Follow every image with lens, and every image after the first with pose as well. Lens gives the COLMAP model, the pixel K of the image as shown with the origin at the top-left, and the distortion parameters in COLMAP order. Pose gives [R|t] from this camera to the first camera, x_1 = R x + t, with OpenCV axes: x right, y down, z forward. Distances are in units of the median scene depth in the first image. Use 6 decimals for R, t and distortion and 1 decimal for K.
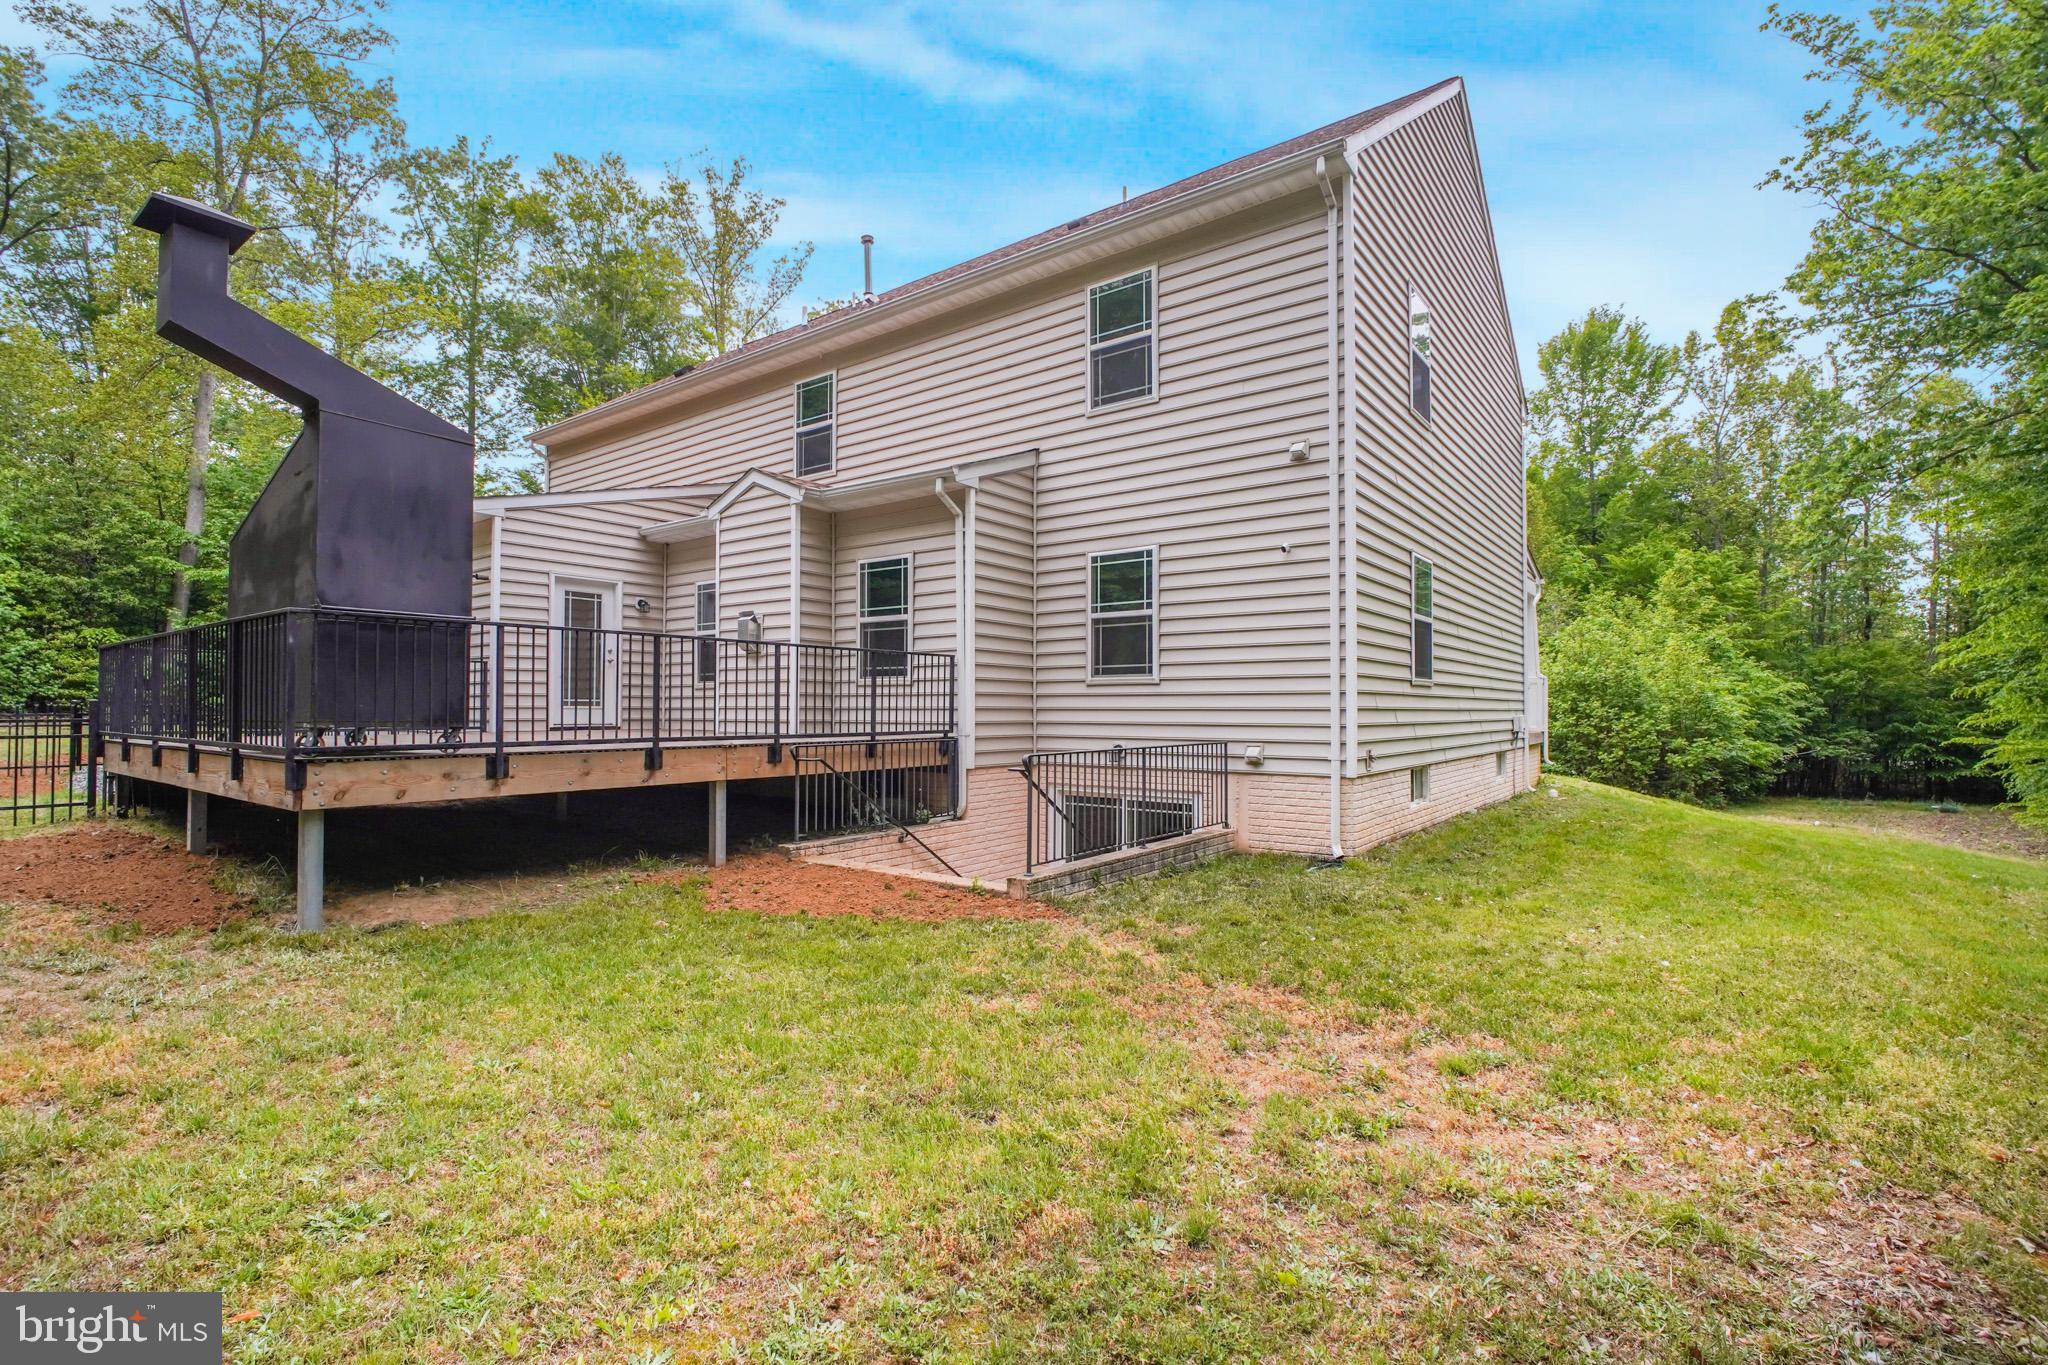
lens RADIAL K [[961.2, 0, 1024.0], [0, 961.2, 682.5], [0, 0, 1]] dist [-0.016357, -0.000454]
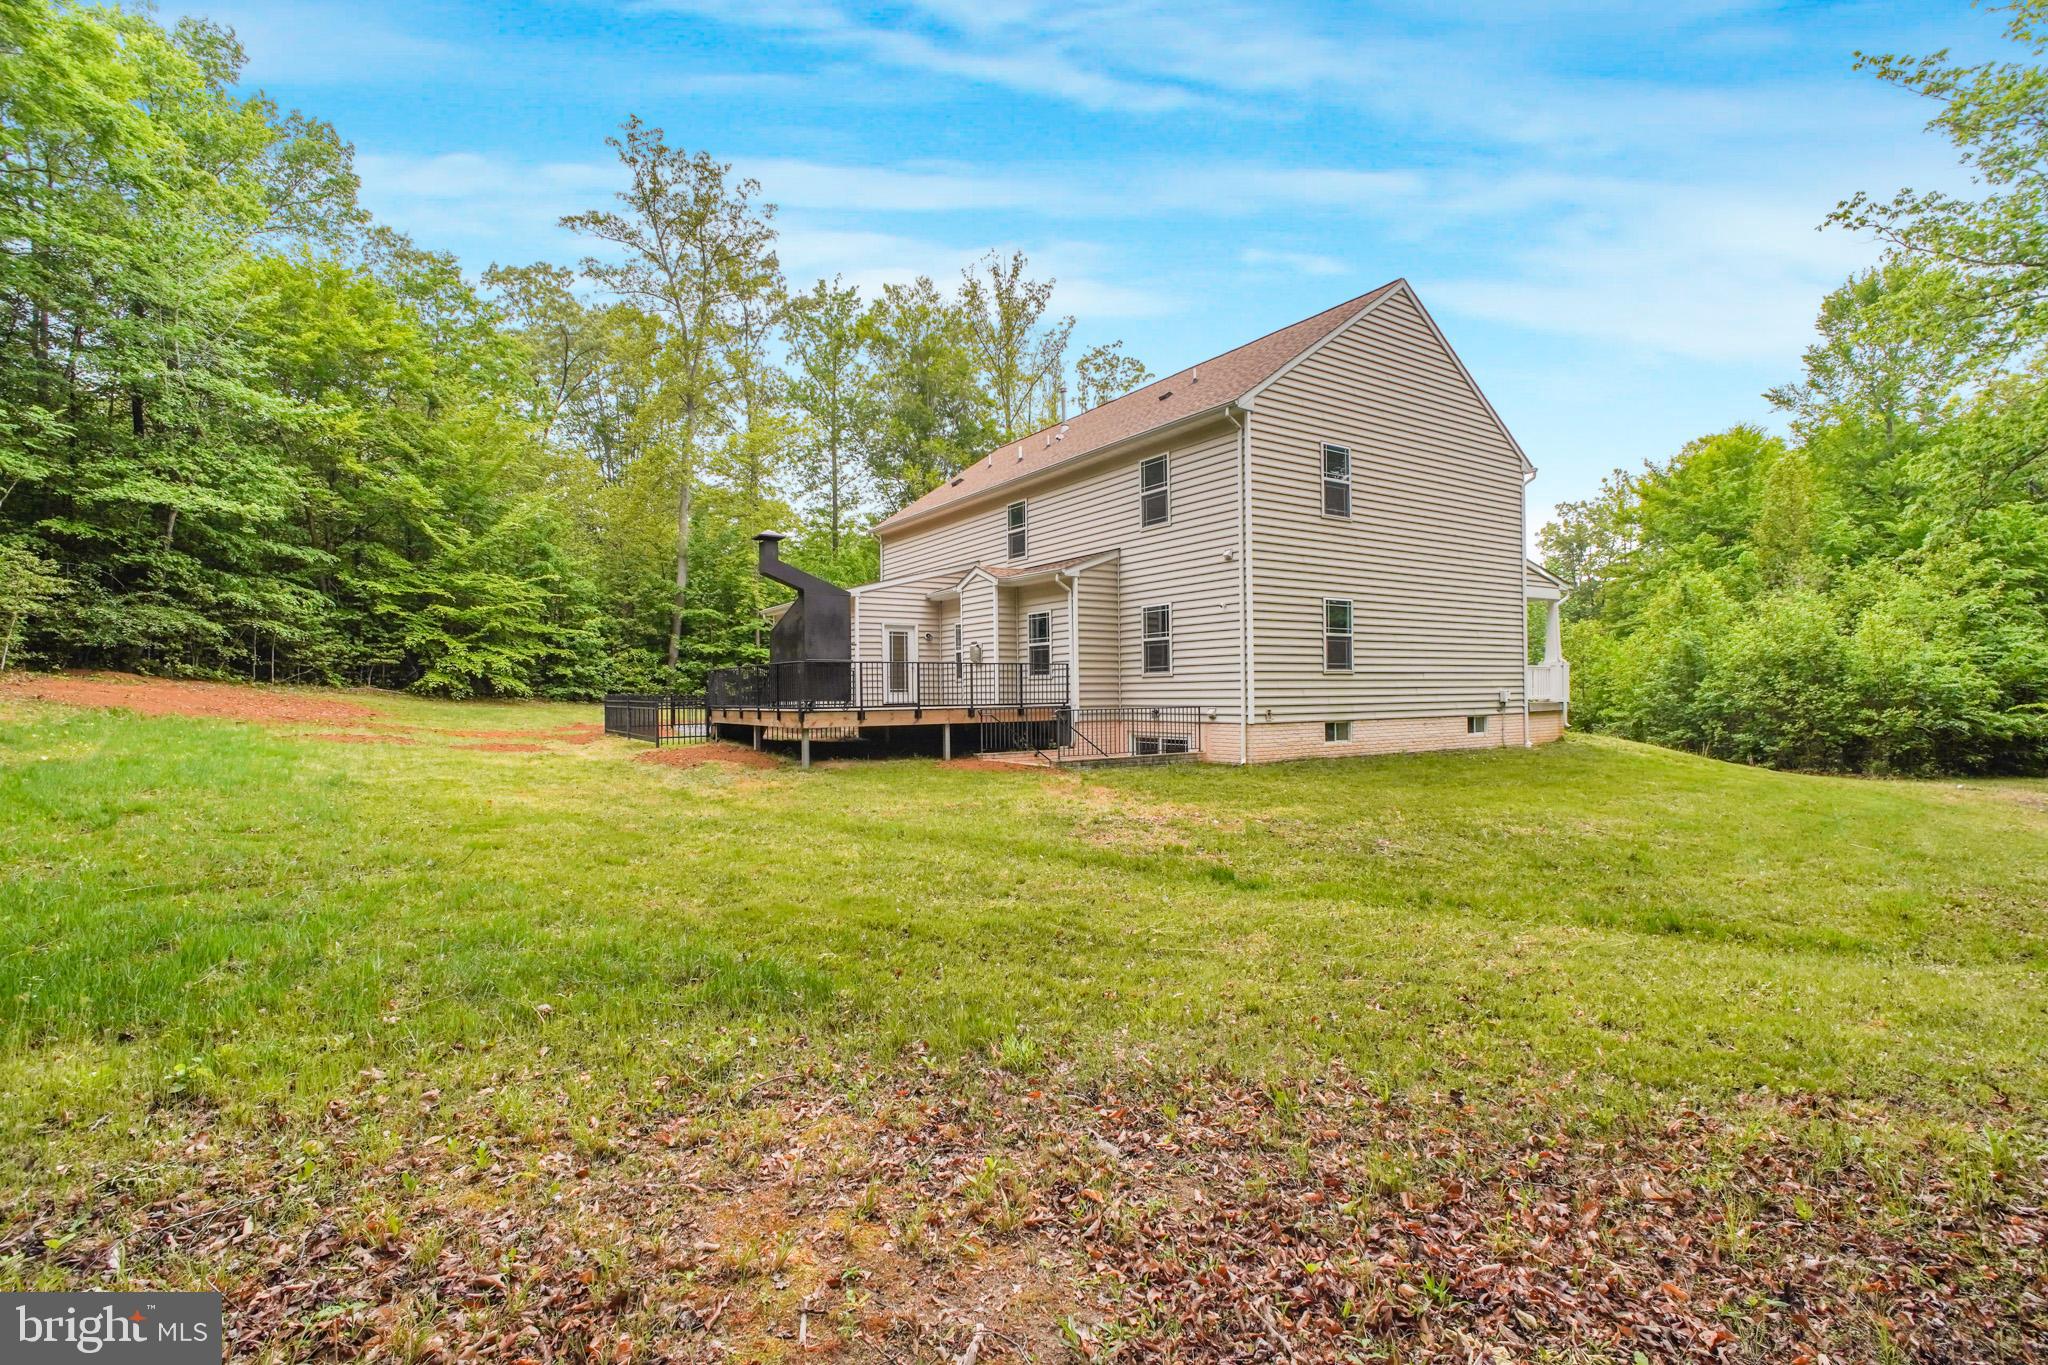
lens RADIAL K [[946.1, 0, 1024.0], [0, 946.1, 682.5], [0, 0, 1]] dist [0.011868, -0.000149]
pose [[0.946288, -0.016352, -0.322911, 0.421358], [0.022443, 0.999633, 0.015148, -0.019524], [0.322545, -0.021582, 0.946308, -0.770240]]
